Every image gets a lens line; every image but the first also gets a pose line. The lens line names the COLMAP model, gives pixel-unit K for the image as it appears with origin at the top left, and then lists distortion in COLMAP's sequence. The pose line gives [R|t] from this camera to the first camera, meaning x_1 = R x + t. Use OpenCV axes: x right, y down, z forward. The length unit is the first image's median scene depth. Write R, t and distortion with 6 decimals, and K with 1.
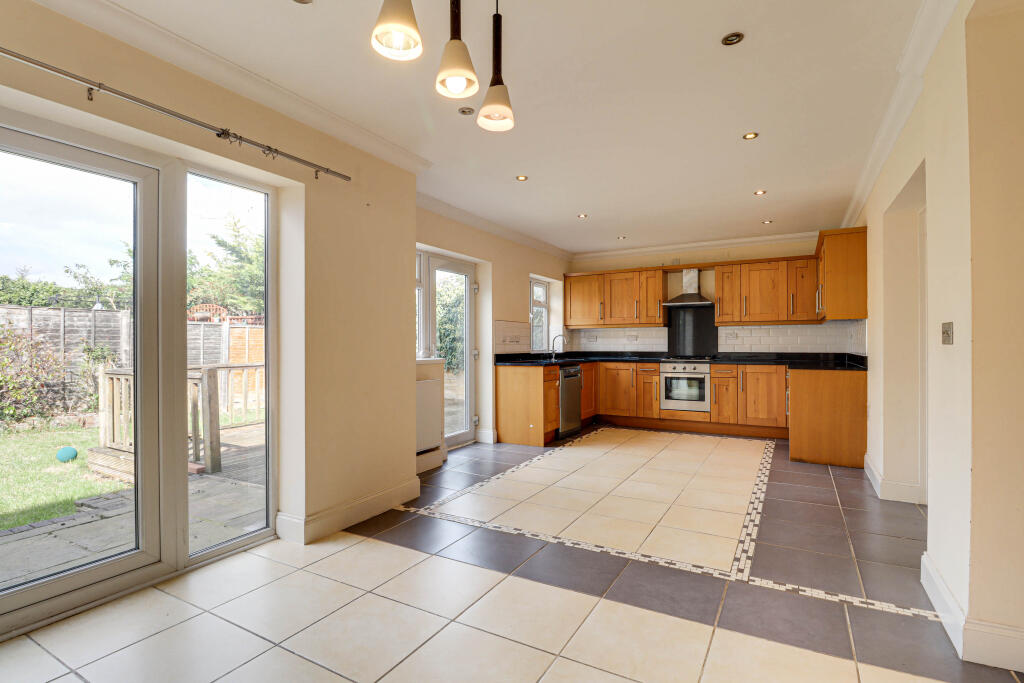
lens RADIAL K [[503.2, 0, 492.5], [0, 503.2, 343.7], [0, 0, 1]] dist [0.000327, -0.000025]
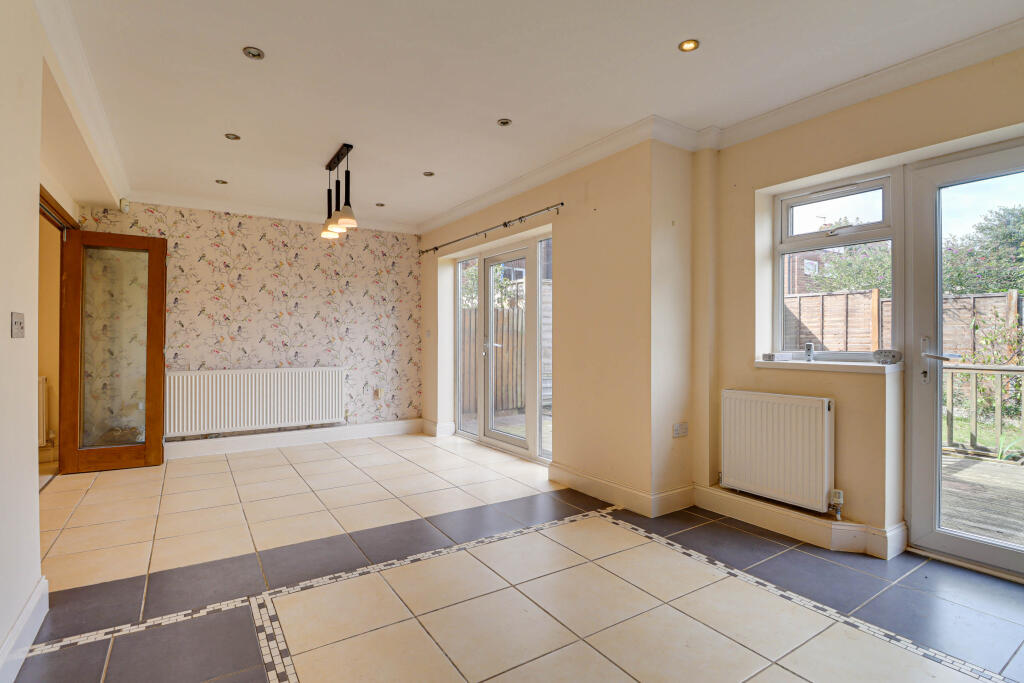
lens RADIAL K [[506.5, 0, 526.8], [0, 506.5, 339.2], [0, 0, 1]] dist [-0.003250, -0.001014]
pose [[-0.426055, 0.005721, -0.904679, 0.418893], [0.000173, 0.999981, 0.006242, -0.001333], [0.904697, 0.002503, -0.426047, 0.690728]]
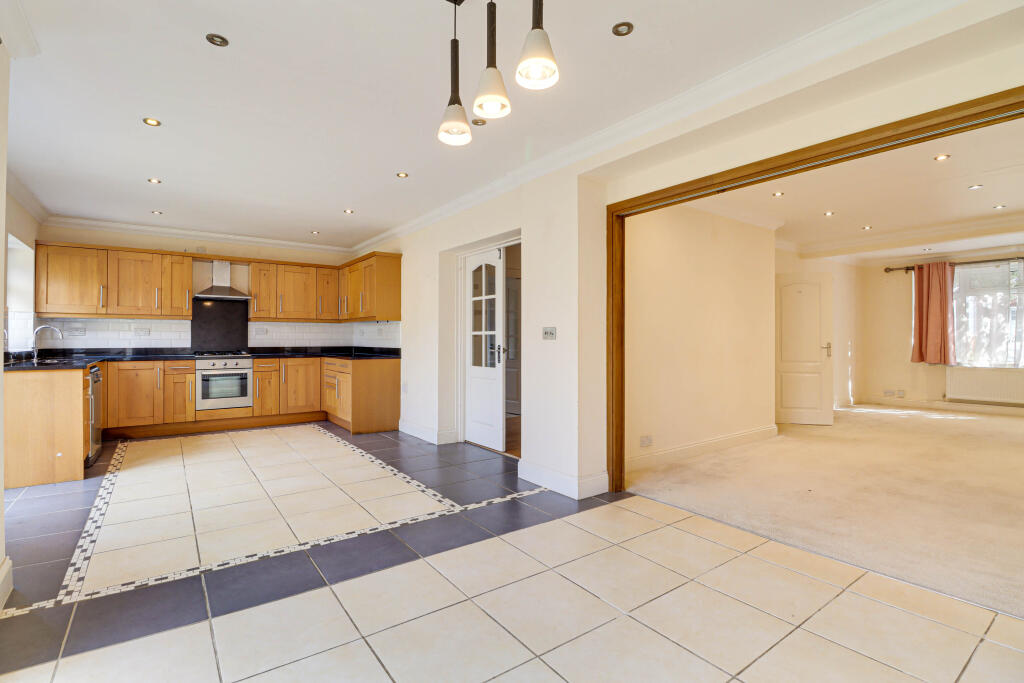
lens RADIAL K [[487.4, 0, 519.6], [0, 487.4, 338.1], [0, 0, 1]] dist [0.000554, -0.013552]
pose [[0.391564, 0.004392, 0.920140, -0.256455], [-0.003674, 0.999988, -0.003210, -0.000191], [-0.920143, -0.002123, 0.391576, 0.123304]]
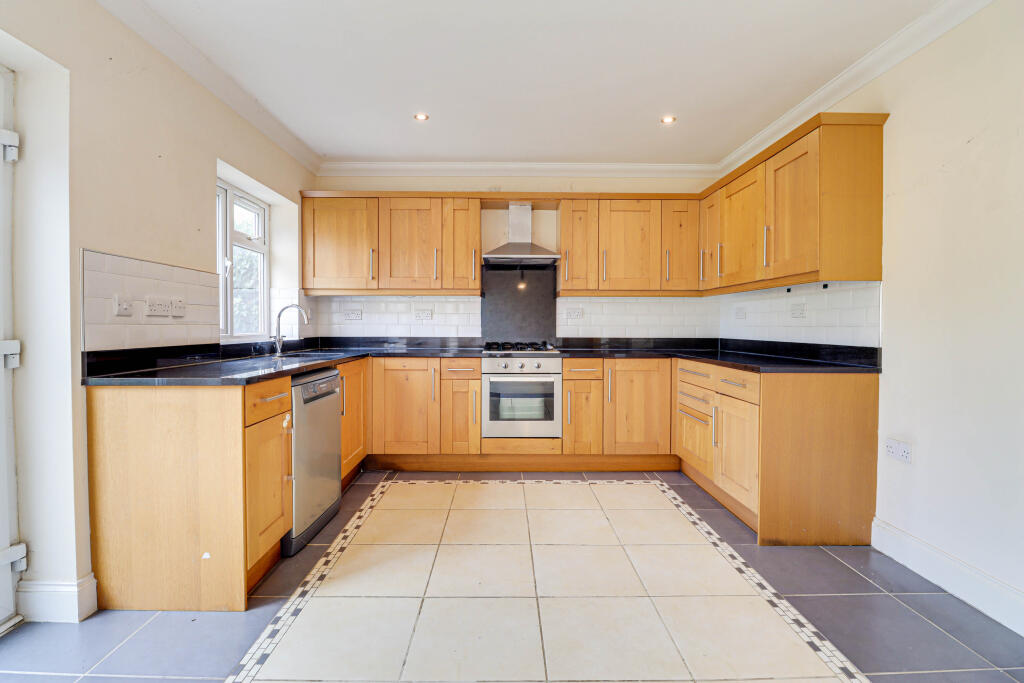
lens RADIAL K [[493.7, 0, 504.7], [0, 493.7, 333.7], [0, 0, 1]] dist [-0.002590, -0.001164]
pose [[0.857573, -0.003740, 0.514348, 0.069991], [-0.005886, 0.999837, 0.017085, 0.001335], [-0.514328, -0.017680, 0.857411, 0.527422]]
